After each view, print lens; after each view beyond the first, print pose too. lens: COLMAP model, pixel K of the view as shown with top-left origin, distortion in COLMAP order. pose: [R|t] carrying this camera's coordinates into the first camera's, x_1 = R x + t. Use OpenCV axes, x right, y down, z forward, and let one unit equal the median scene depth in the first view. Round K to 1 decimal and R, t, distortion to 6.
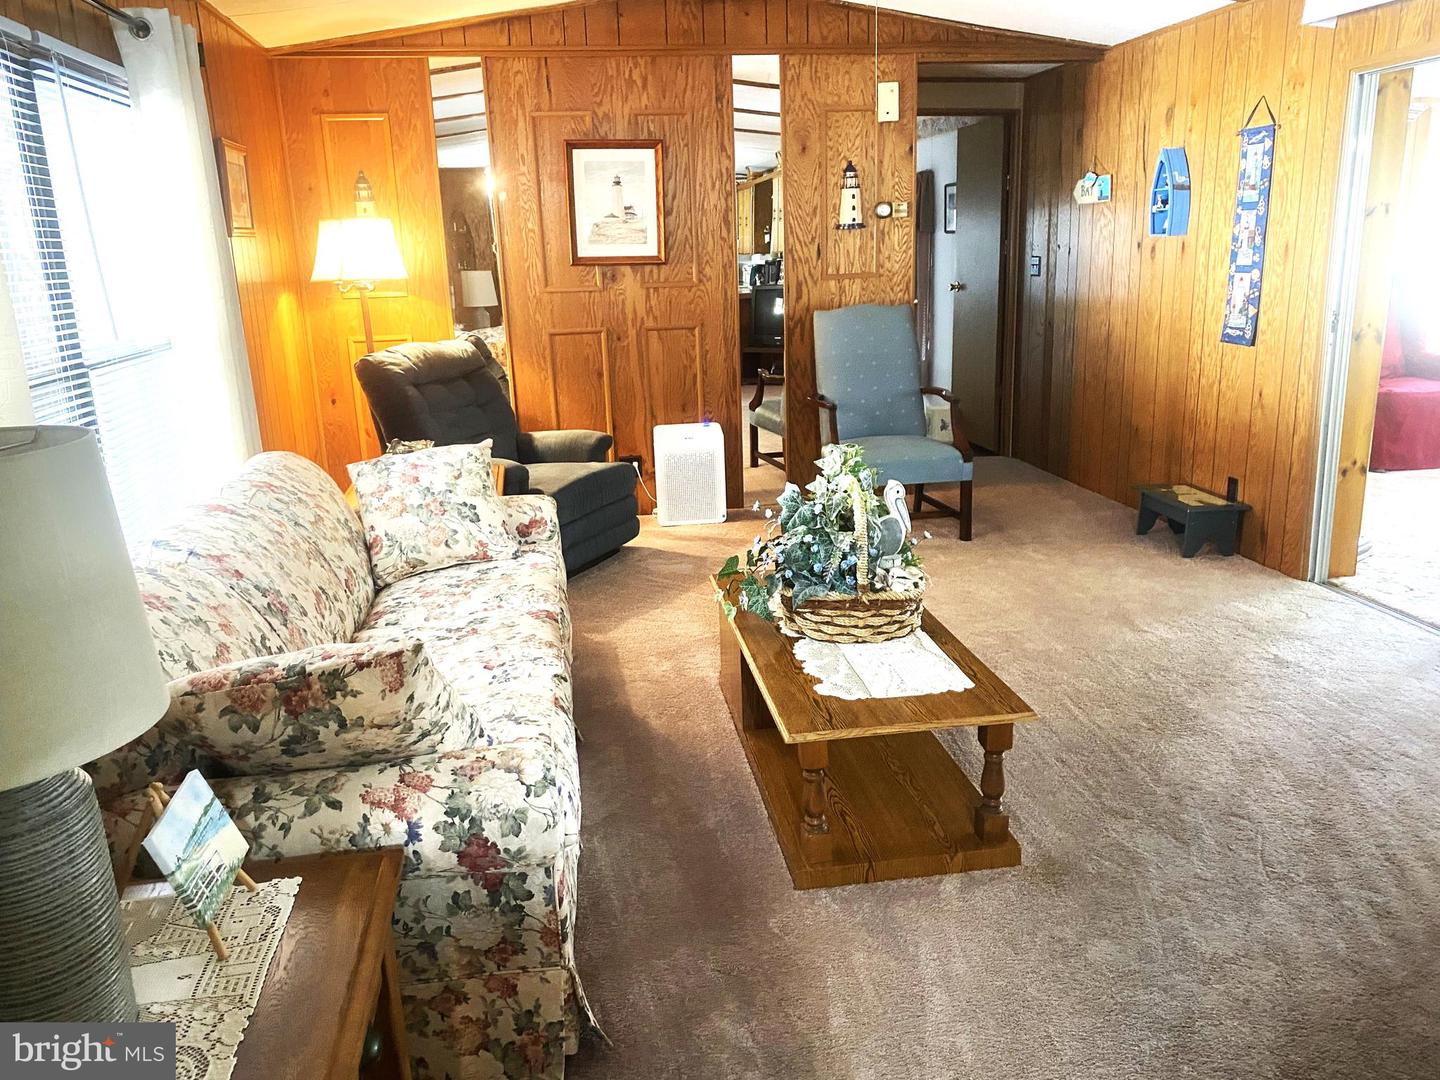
lens RADIAL K [[1093.1, 0, 720.0], [0, 1093.1, 540.0], [0, 0, 1]] dist [0.005906, -0.033567]
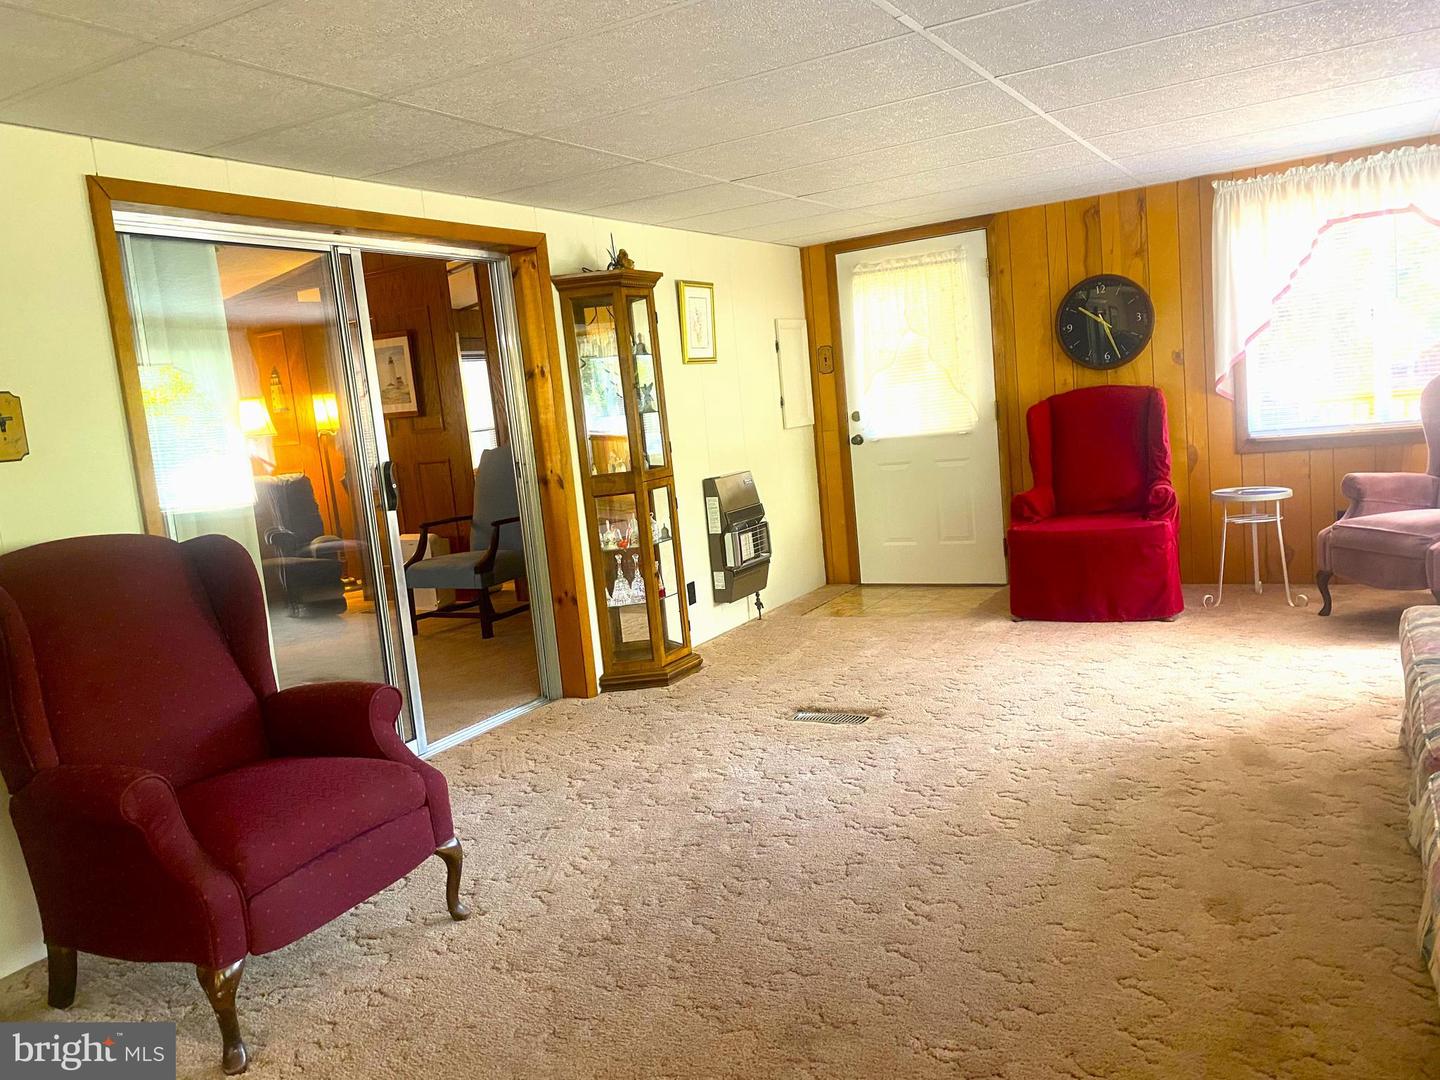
lens RADIAL K [[1093.1, 0, 720.0], [0, 1093.1, 540.0], [0, 0, 1]] dist [0.005906, -0.033567]
pose [[0.783244, 0.040748, -0.620378, 1.129686], [-0.091412, 0.994553, -0.050086, -0.067470], [0.614958, 0.095940, 0.782702, 0.183353]]
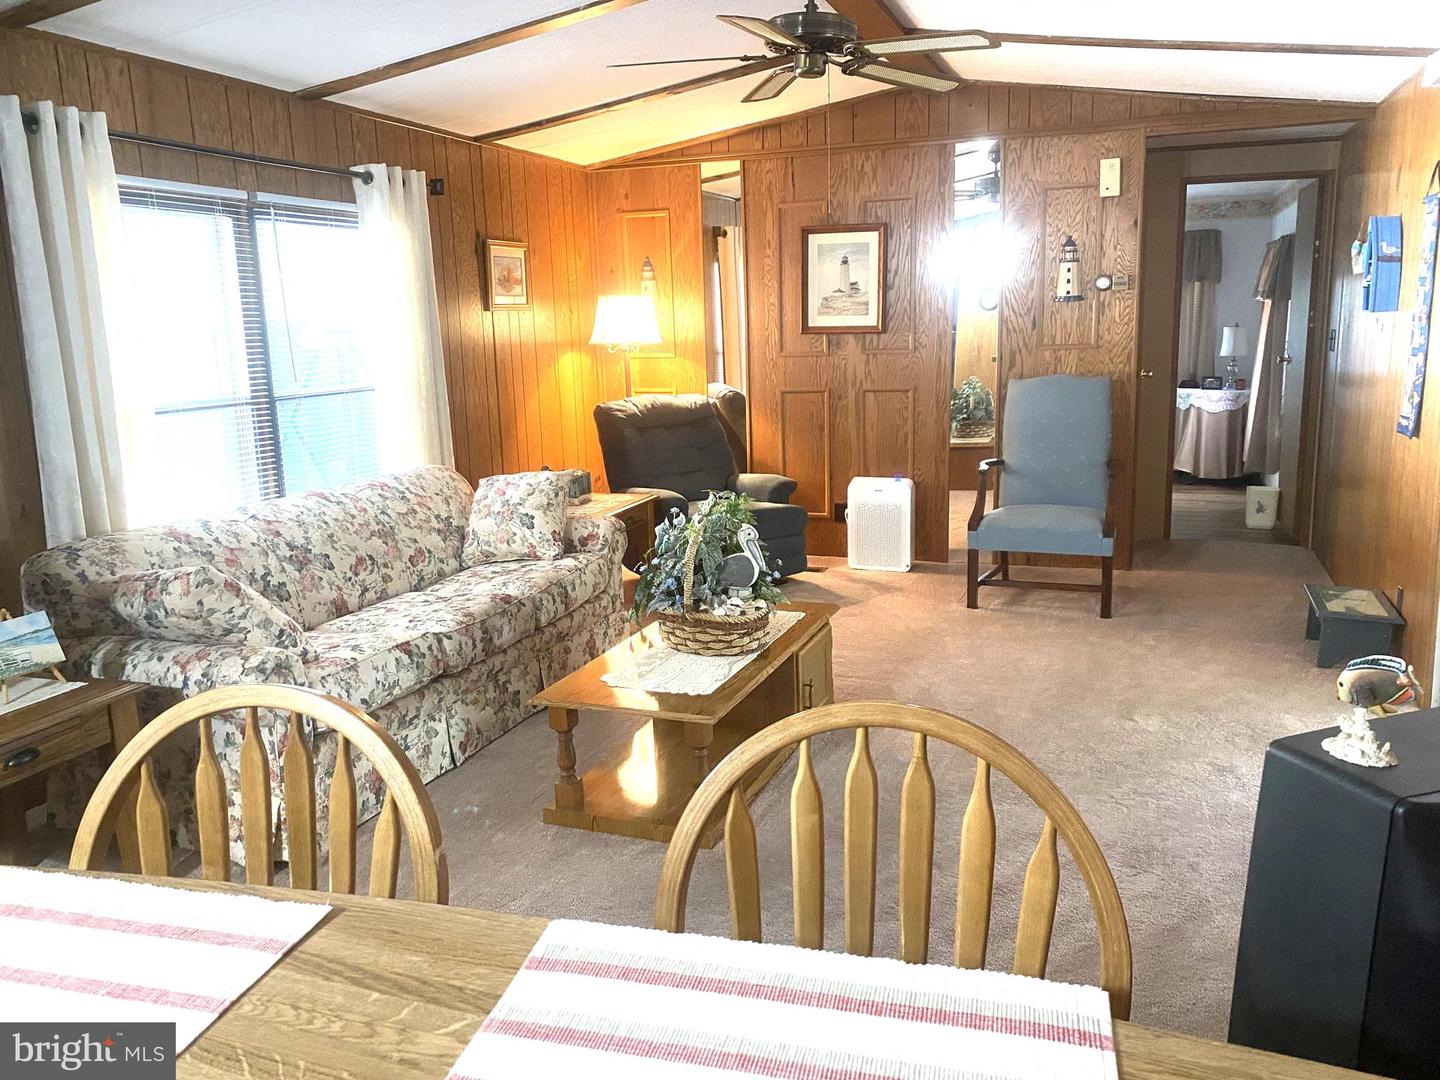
lens RADIAL K [[1092.3, 0, 719.6], [0, 1092.3, 515.7], [0, 0, 1]] dist [0.071527, -0.132482]
pose [[0.867665, 0.098038, -0.487386, 0.376499], [-0.131272, 0.990749, -0.034408, -0.010068], [0.479504, 0.093835, 0.872508, -0.029881]]
